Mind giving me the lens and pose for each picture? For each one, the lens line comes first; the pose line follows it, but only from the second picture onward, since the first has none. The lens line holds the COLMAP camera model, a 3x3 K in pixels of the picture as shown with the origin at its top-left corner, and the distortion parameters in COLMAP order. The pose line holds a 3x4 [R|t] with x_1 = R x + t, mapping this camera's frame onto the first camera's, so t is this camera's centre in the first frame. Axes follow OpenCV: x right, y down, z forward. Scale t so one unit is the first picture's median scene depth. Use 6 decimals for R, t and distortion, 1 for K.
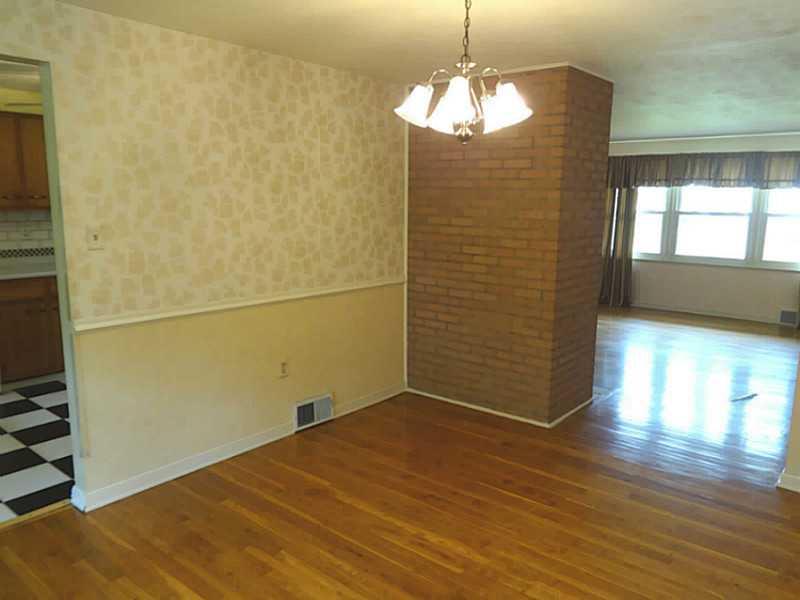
lens RADIAL K [[603.6, 0, 401.6], [0, 603.6, 299.9], [0, 0, 1]] dist [0.001909, -0.001030]
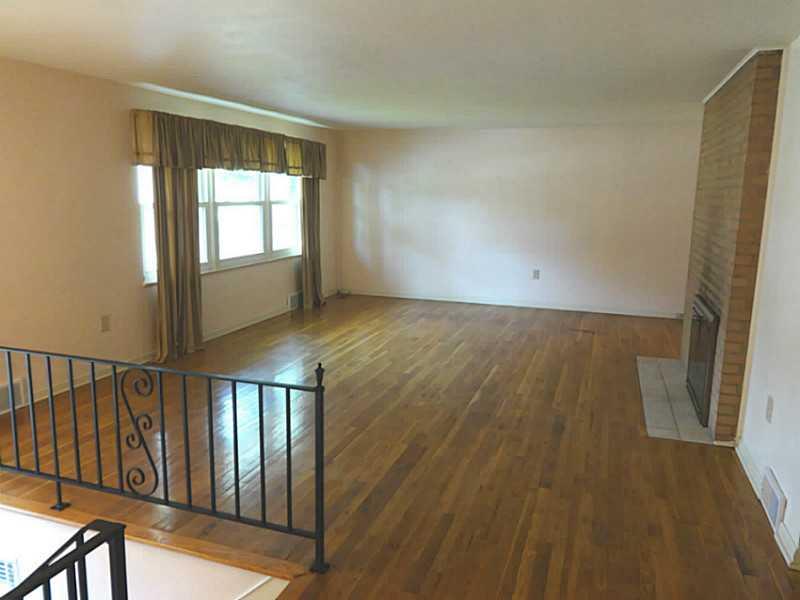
lens RADIAL K [[603.6, 0, 401.6], [0, 603.6, 299.9], [0, 0, 1]] dist [0.001909, -0.001030]
pose [[-0.347447, -0.191927, 0.917848, -0.345980], [0.133460, 0.958743, 0.250999, -0.198413], [-0.928154, 0.209705, -0.307498, 1.099793]]
